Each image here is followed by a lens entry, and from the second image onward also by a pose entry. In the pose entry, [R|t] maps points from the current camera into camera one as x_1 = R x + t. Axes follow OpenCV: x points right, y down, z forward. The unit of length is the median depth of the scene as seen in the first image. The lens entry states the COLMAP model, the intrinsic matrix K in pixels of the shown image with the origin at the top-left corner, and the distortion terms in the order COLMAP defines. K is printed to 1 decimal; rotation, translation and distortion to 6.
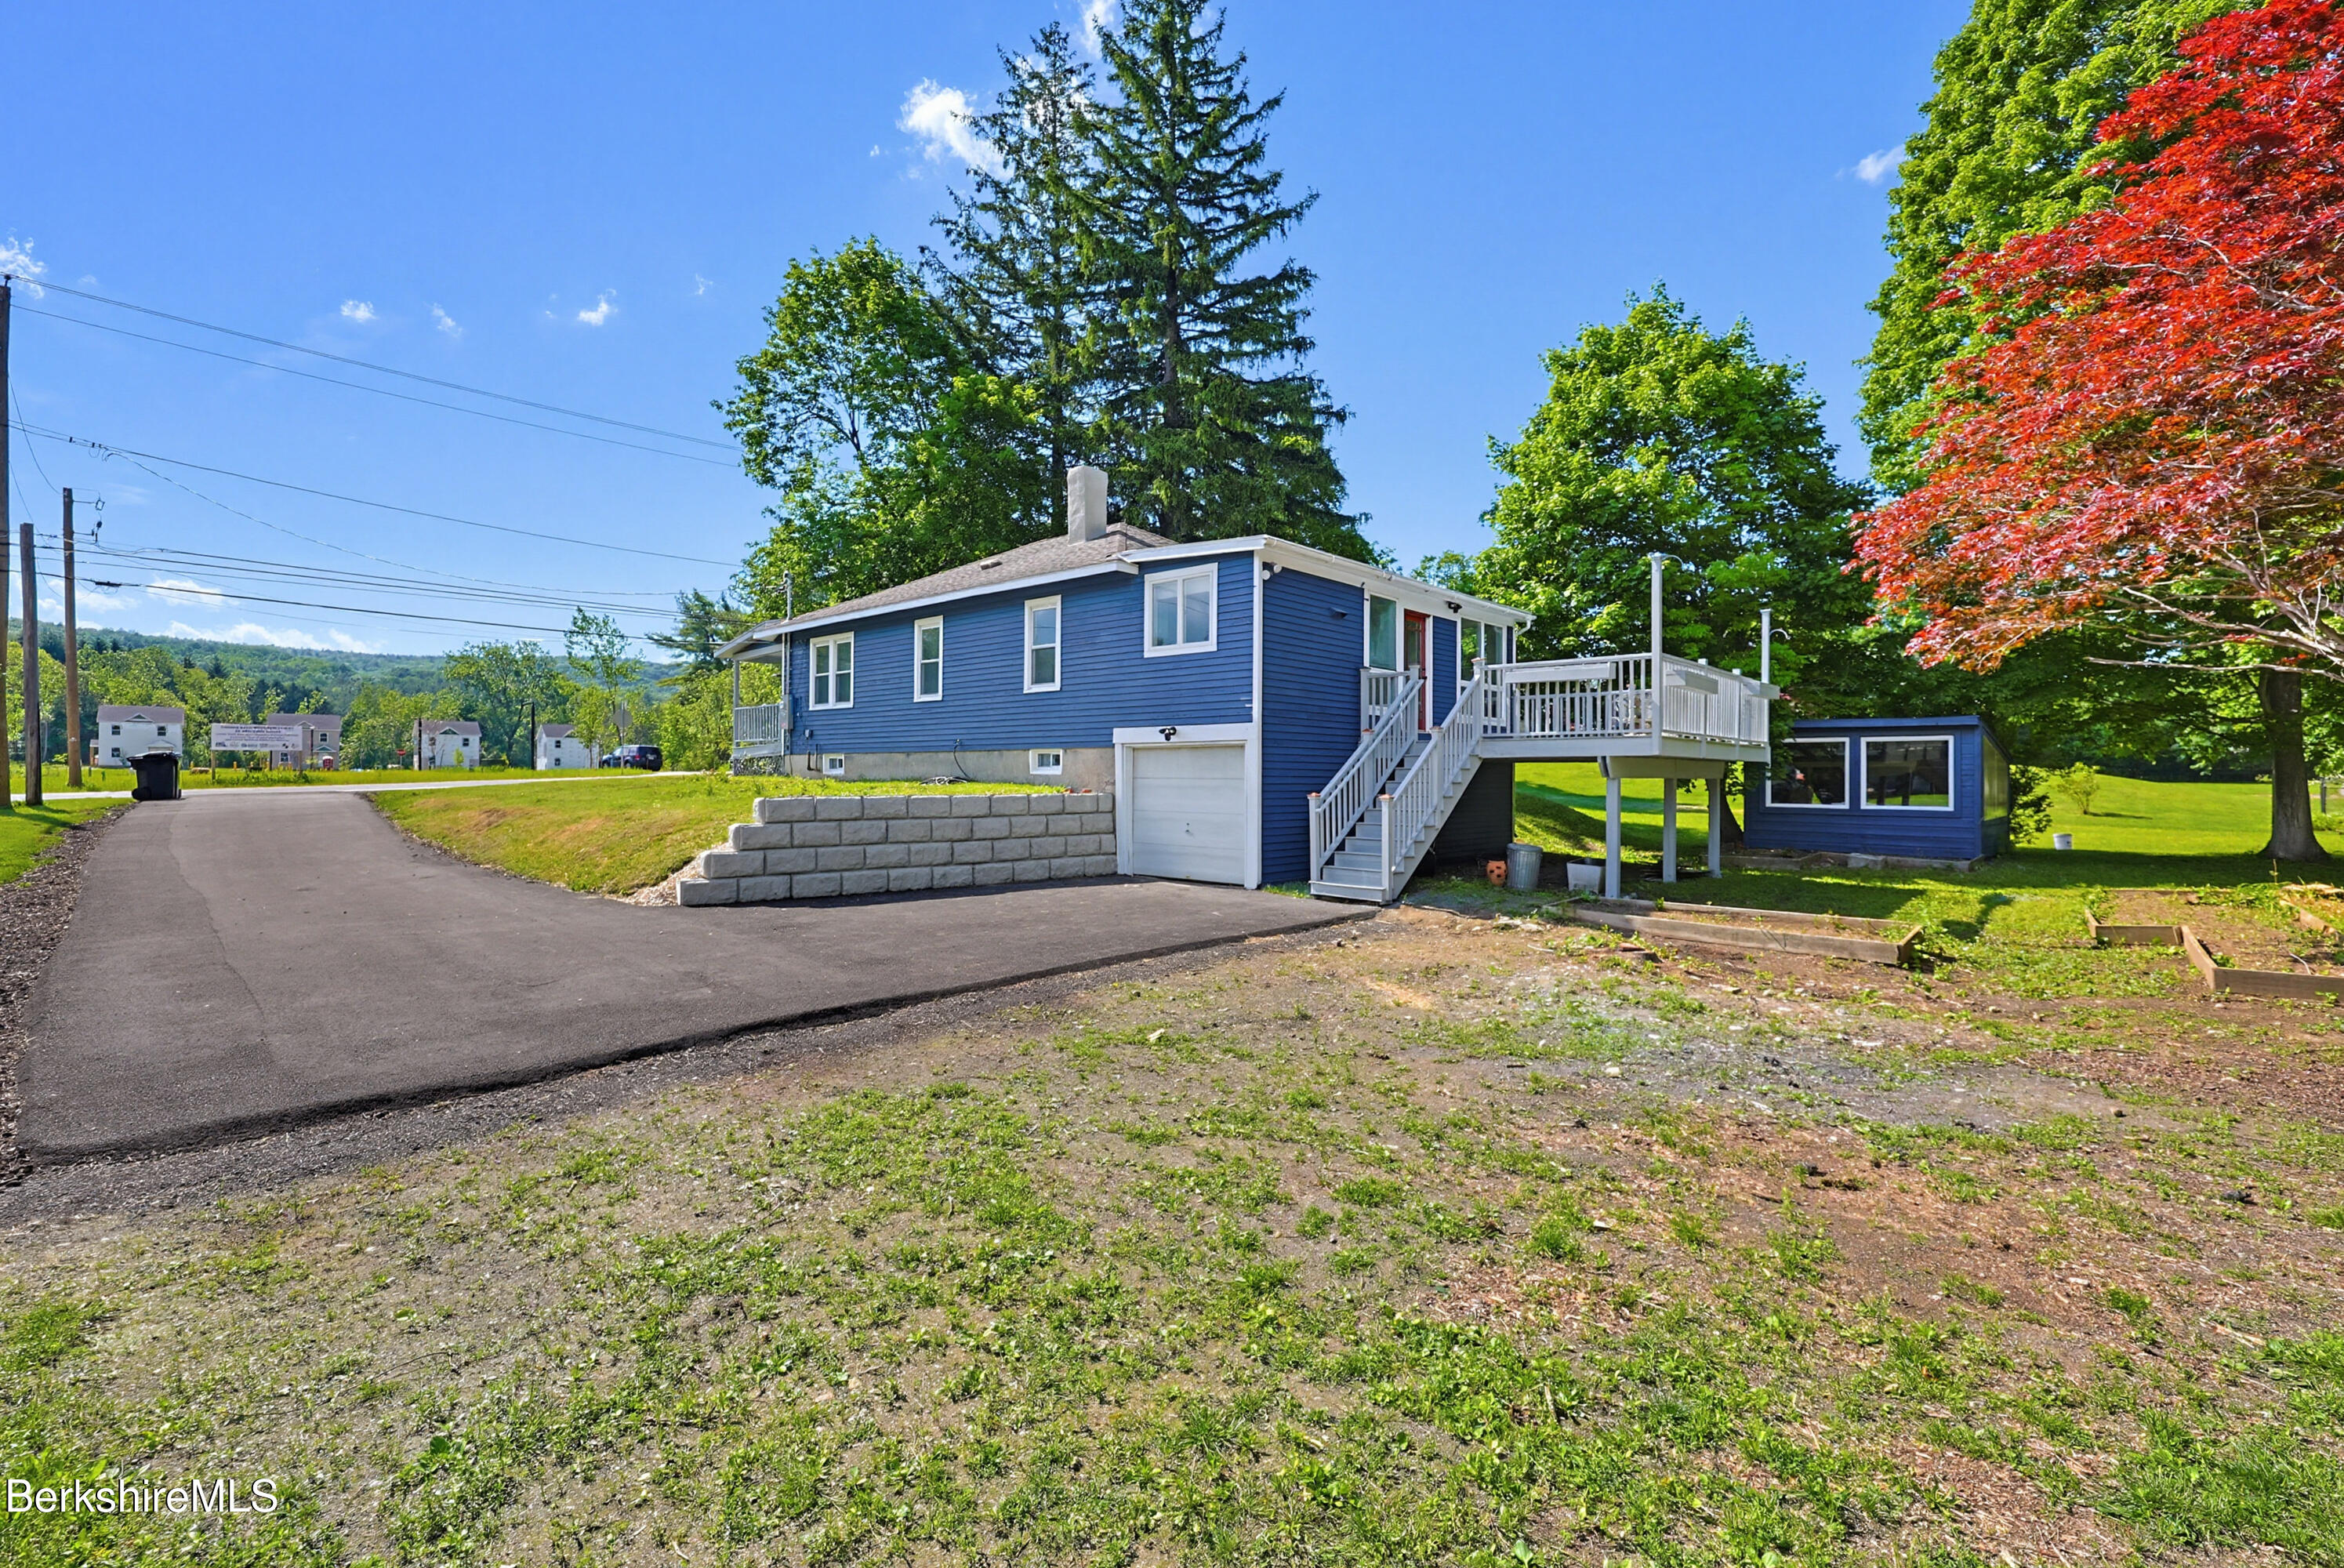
lens RADIAL K [[1011.7, 0, 1163.8], [0, 1011.7, 772.7], [0, 0, 1]] dist [0.003535, 0.000337]
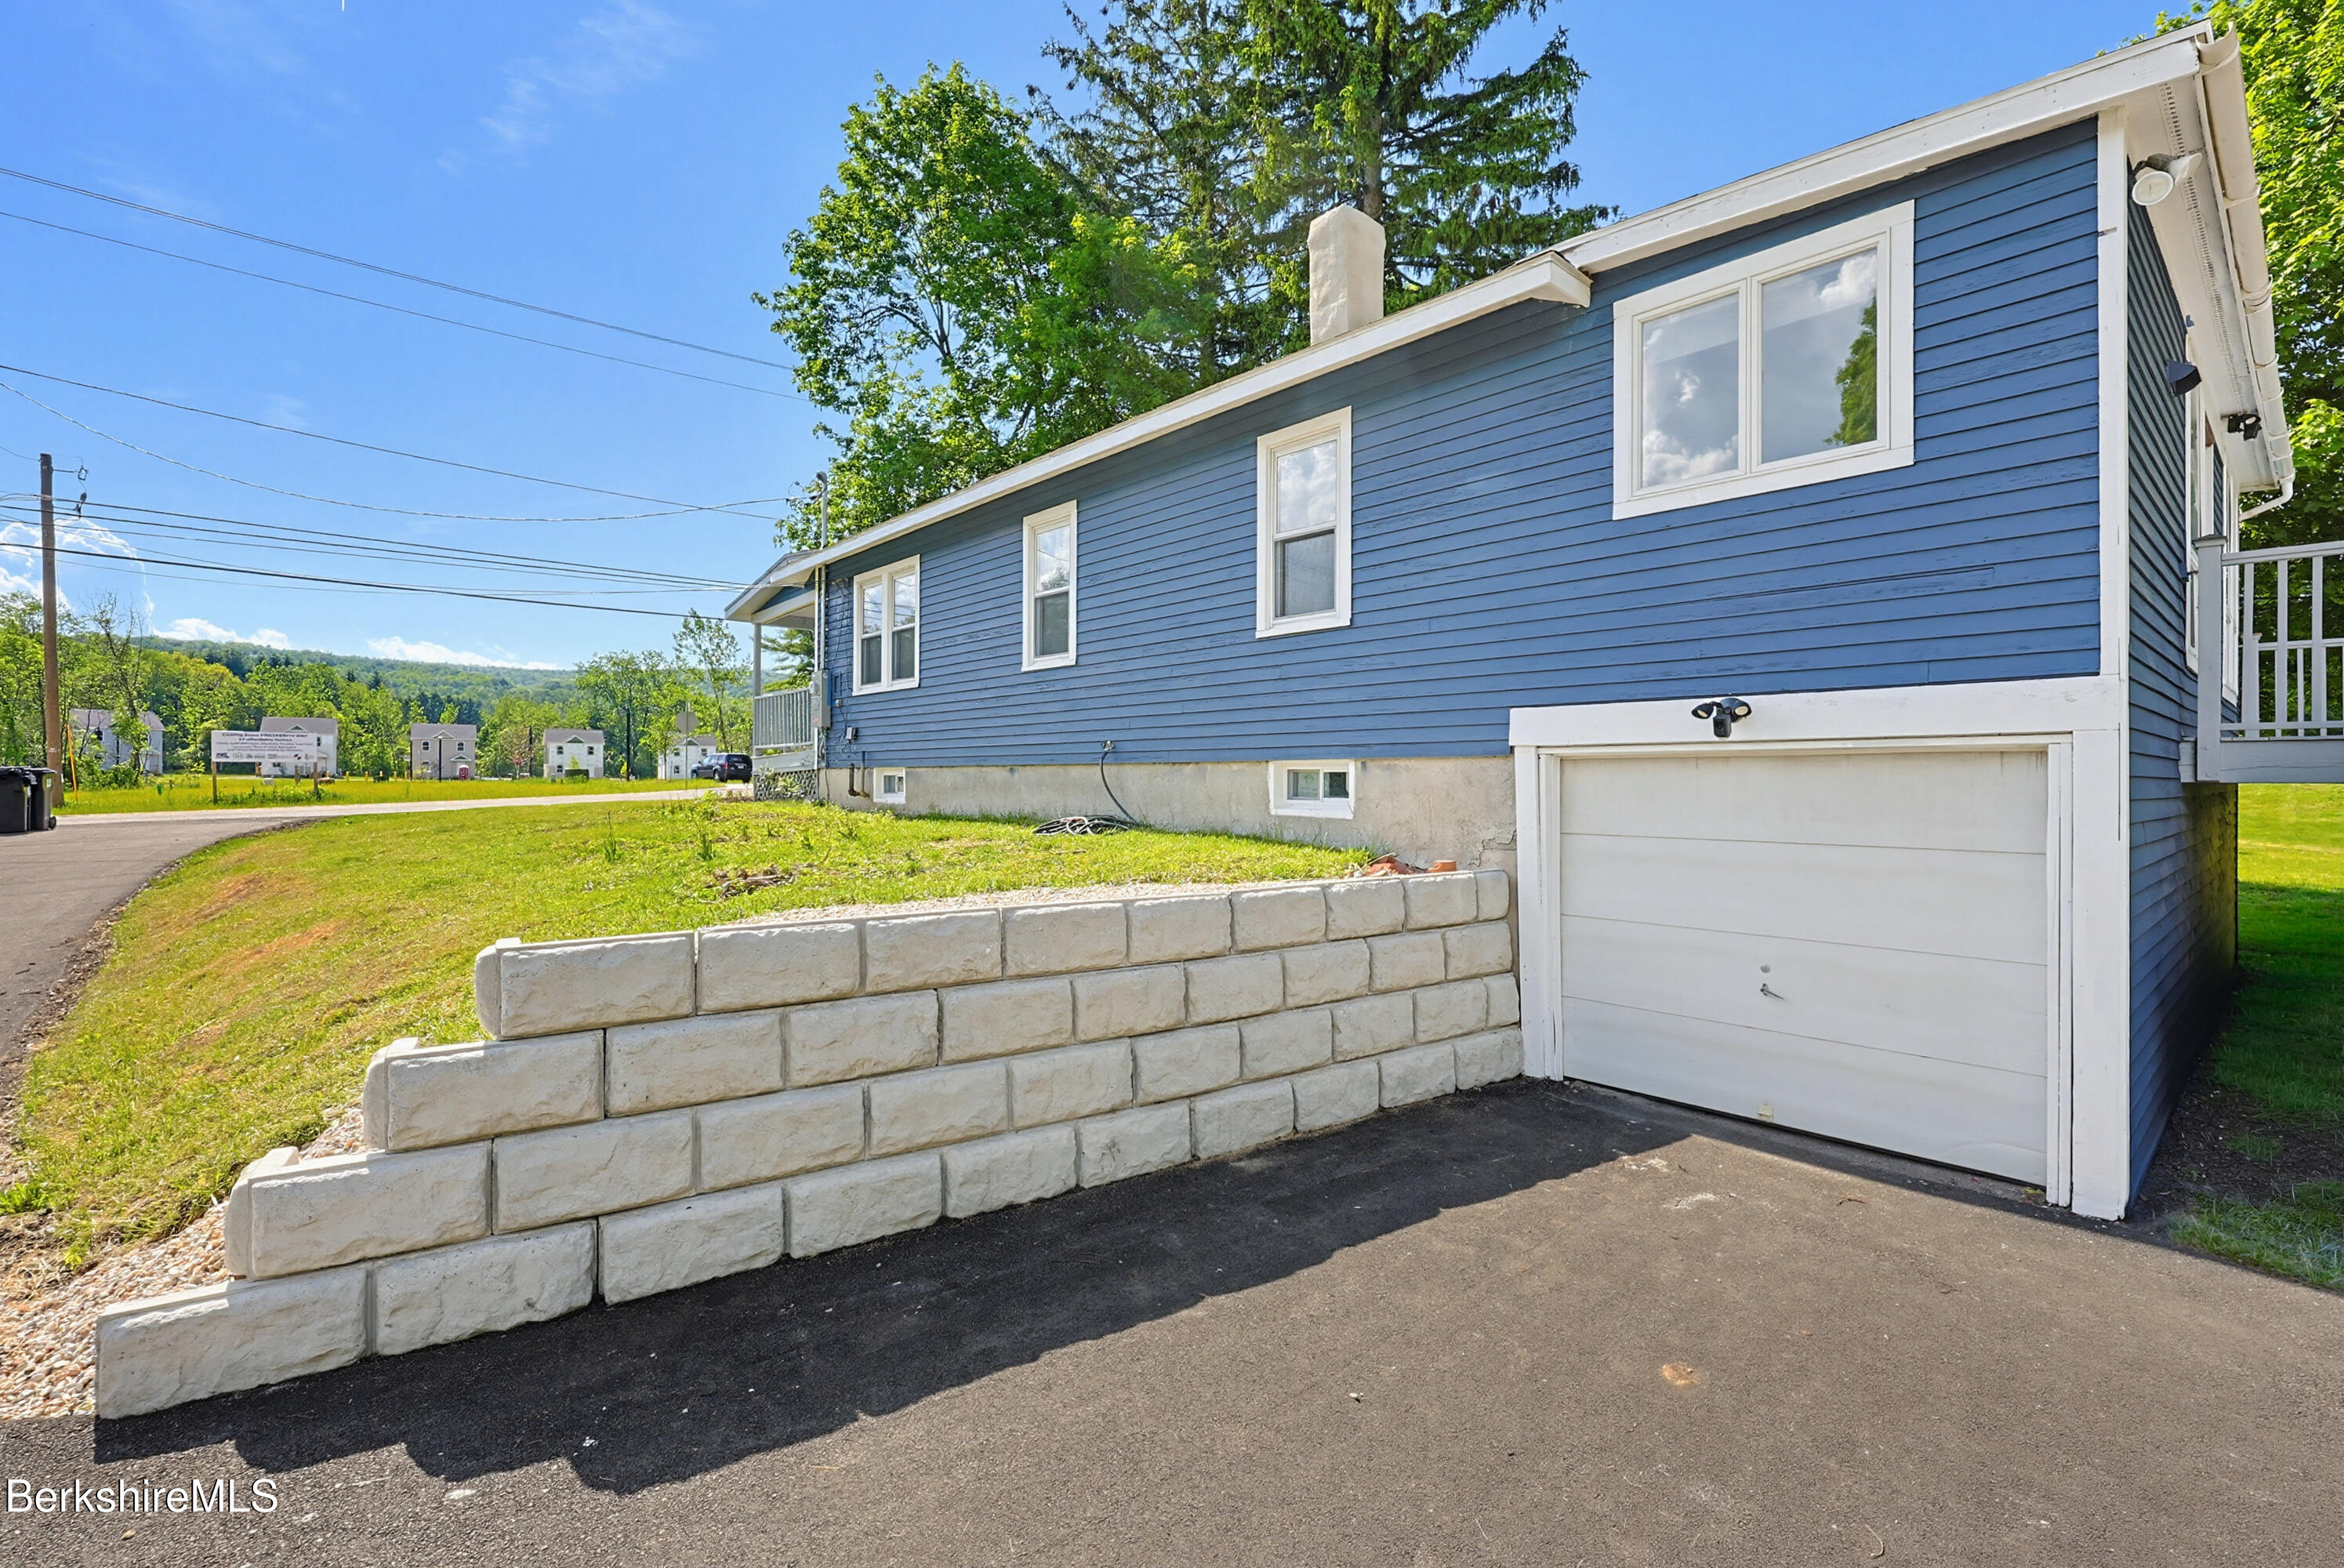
lens RADIAL K [[1011.7, 0, 1163.8], [0, 1011.7, 772.7], [0, 0, 1]] dist [0.003535, 0.000337]
pose [[0.994685, -0.005217, -0.102836, -0.099508], [0.004899, 0.999982, -0.003347, -0.012186], [0.102851, 0.002826, 0.994693, 0.402914]]
